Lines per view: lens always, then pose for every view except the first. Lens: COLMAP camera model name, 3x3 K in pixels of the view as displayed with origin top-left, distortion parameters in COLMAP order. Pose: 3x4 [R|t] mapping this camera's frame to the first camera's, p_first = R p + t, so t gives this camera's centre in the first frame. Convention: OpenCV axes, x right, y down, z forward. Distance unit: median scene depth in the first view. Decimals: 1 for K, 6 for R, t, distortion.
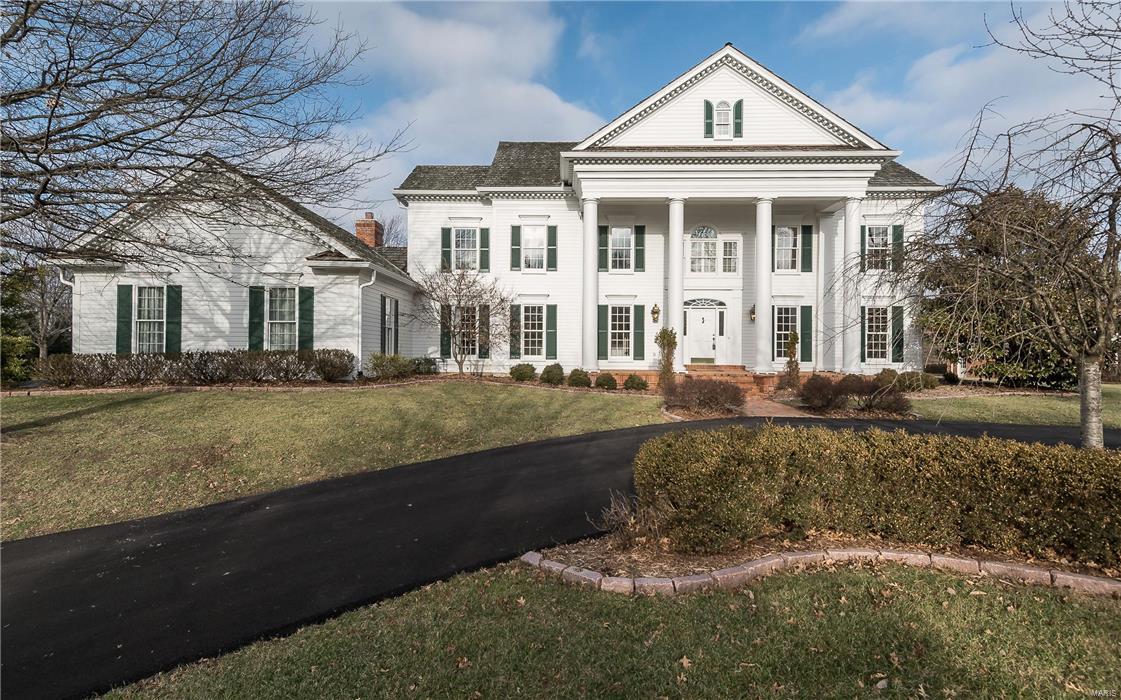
lens RADIAL K [[507.5, 0, 545.5], [0, 507.5, 328.8], [0, 0, 1]] dist [0.014677, -0.003495]
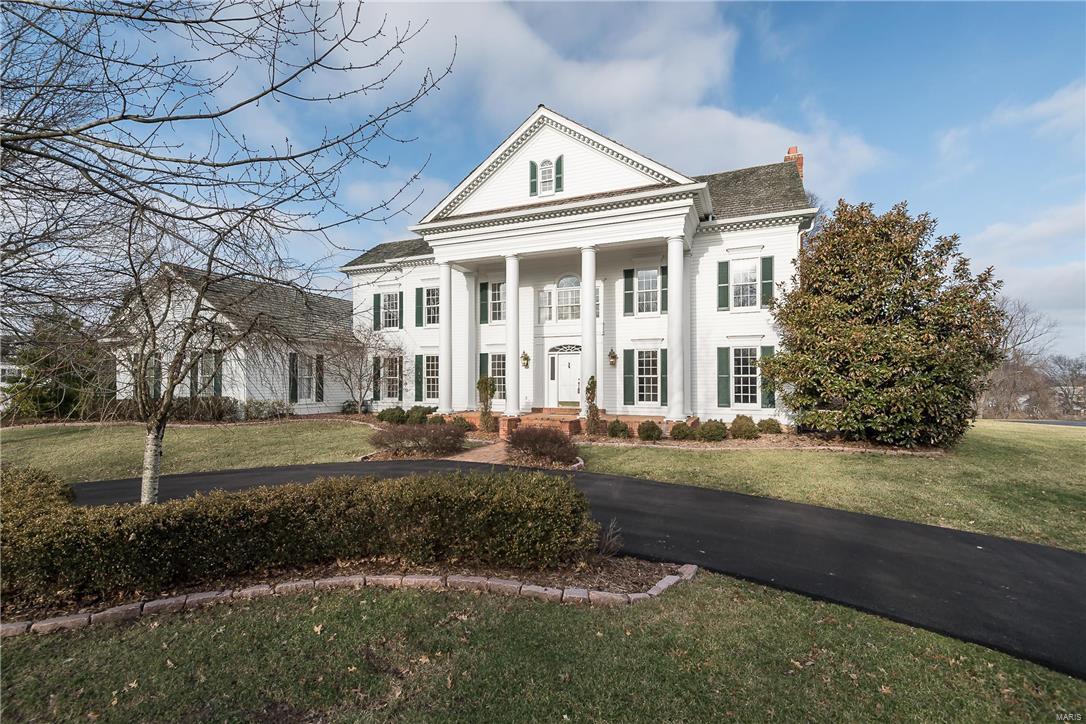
lens RADIAL K [[521.8, 0, 528.6], [0, 521.8, 376.5], [0, 0, 1]] dist [0.028941, -0.000243]
pose [[0.922186, -0.011586, -0.386572, 0.669568], [0.012744, 0.999919, 0.000432, 0.004761], [0.386536, -0.005325, 0.922259, -0.022059]]
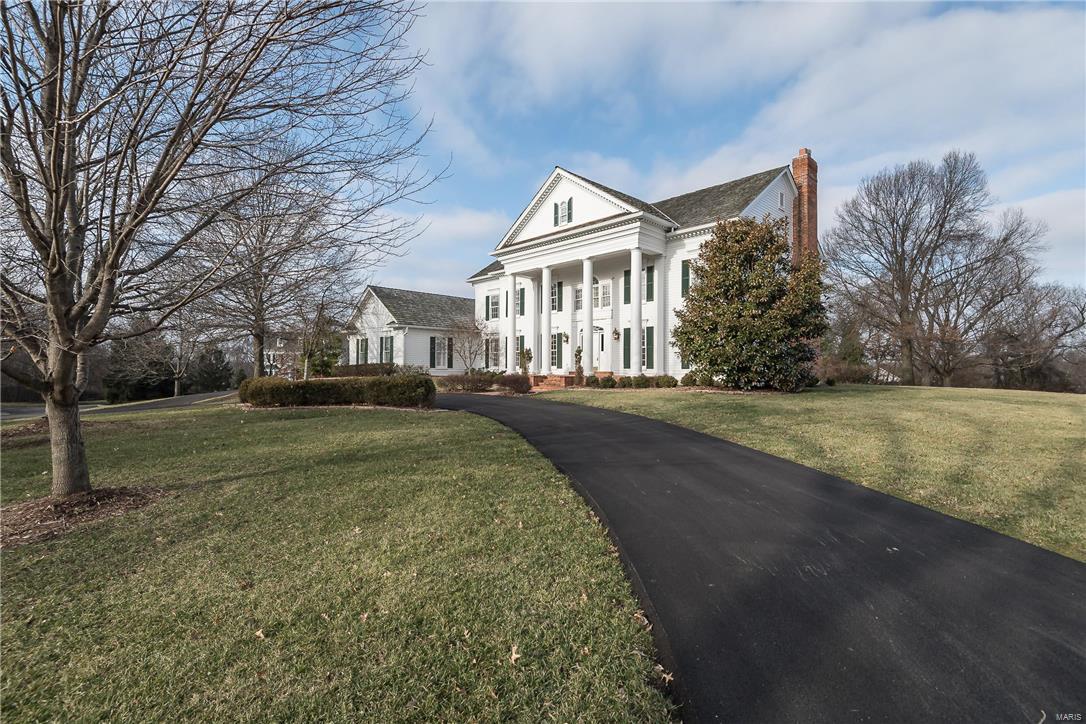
lens RADIAL K [[505.3, 0, 517.2], [0, 505.3, 363.1], [0, 0, 1]] dist [0.016886, -0.001870]
pose [[0.680968, -0.012004, -0.732215, 1.266664], [0.017183, 0.999852, -0.000411, 0.045454], [0.732112, -0.012302, 0.681073, -0.153372]]
